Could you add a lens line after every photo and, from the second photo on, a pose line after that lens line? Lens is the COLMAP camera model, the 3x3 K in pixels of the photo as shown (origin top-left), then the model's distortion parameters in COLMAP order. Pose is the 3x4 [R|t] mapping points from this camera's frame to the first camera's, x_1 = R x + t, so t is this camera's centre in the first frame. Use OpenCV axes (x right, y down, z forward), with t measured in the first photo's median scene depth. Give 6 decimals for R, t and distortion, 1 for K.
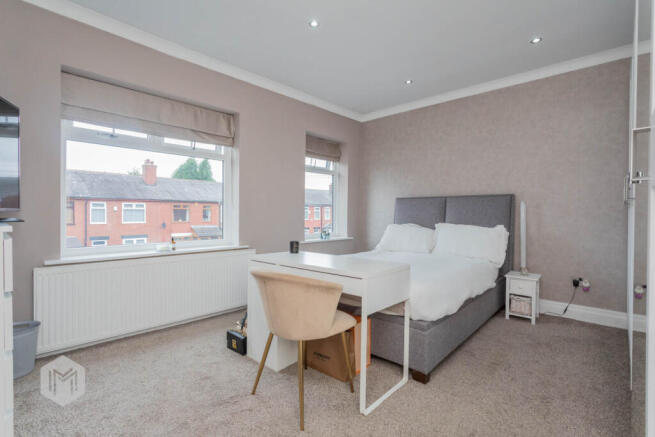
lens RADIAL K [[311.5, 0, 327.0], [0, 311.5, 221.4], [0, 0, 1]] dist [0.000417, 0.000567]
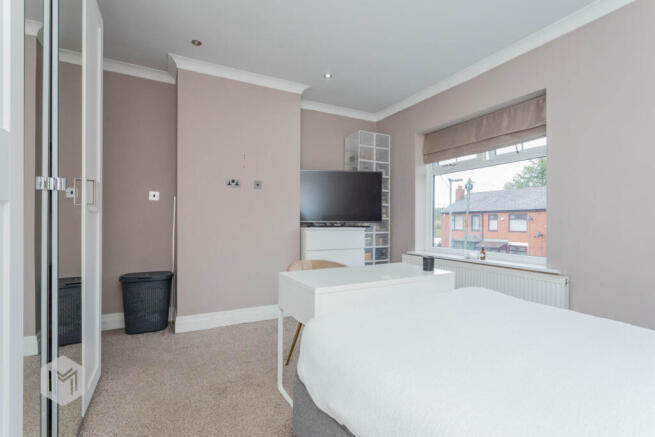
lens RADIAL K [[312.8, 0, 329.3], [0, 312.8, 222.8], [0, 0, 1]] dist [0.003137, 0.001354]
pose [[-0.333353, -0.006200, -0.942782, 0.791073], [-0.029259, 0.999565, 0.003772, -0.022552], [0.942348, 0.028842, -0.333389, 1.044330]]
